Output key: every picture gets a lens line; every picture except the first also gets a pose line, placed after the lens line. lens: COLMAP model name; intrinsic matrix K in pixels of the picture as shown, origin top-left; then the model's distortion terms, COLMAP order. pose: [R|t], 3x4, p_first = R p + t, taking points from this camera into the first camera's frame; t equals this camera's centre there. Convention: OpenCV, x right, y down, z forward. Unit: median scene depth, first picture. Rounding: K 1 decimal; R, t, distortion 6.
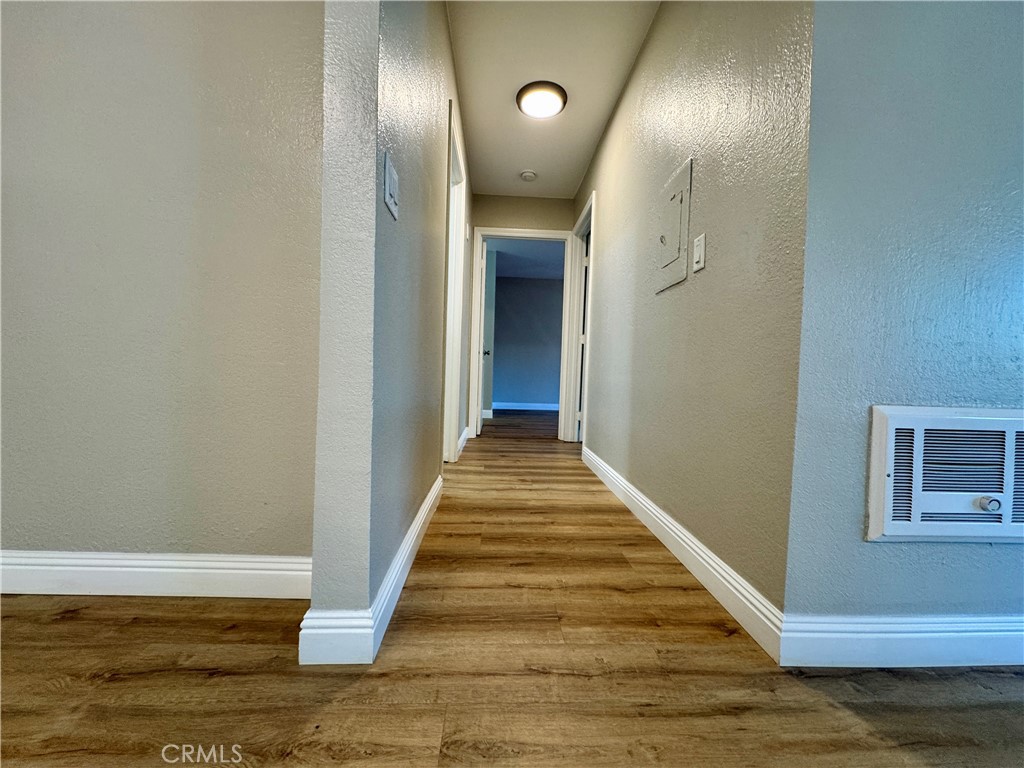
lens RADIAL K [[409.0, 0, 512.0], [0, 409.0, 384.0], [0, 0, 1]] dist [-0.001180, -0.000137]
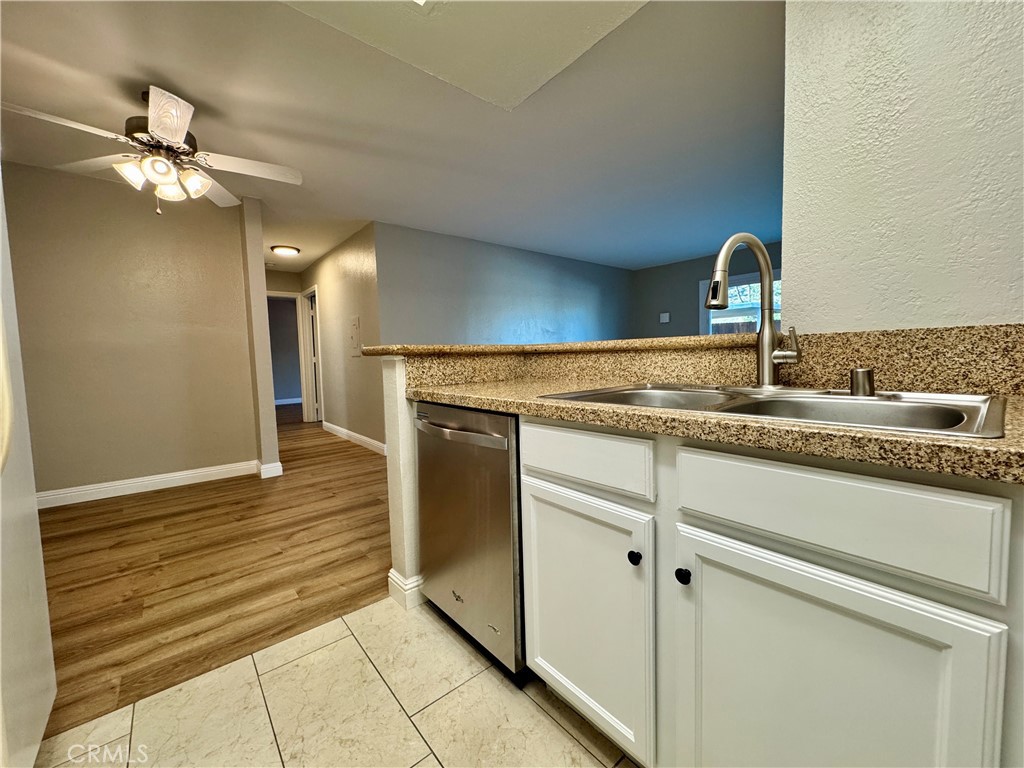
lens RADIAL K [[409.0, 0, 512.0], [0, 409.0, 384.0], [0, 0, 1]] dist [-0.001180, -0.000137]
pose [[0.789483, -0.095891, 0.606236, -0.476512], [0.066209, 0.995262, 0.071203, -0.171340], [-0.610191, -0.016075, 0.792091, -1.830445]]
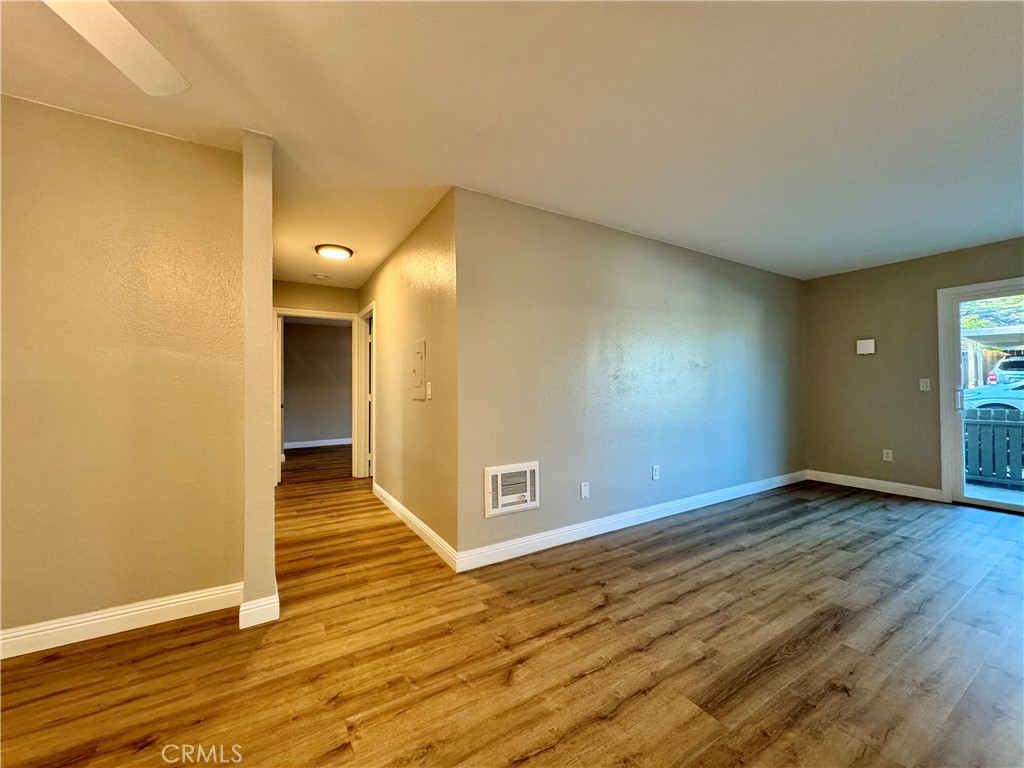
lens RADIAL K [[409.0, 0, 512.0], [0, 409.0, 384.0], [0, 0, 1]] dist [-0.001180, -0.000137]
pose [[0.872739, -0.032859, 0.487080, -0.146729], [0.047190, 0.998738, -0.017179, -0.247391], [-0.485901, 0.037978, 0.873188, -0.819647]]
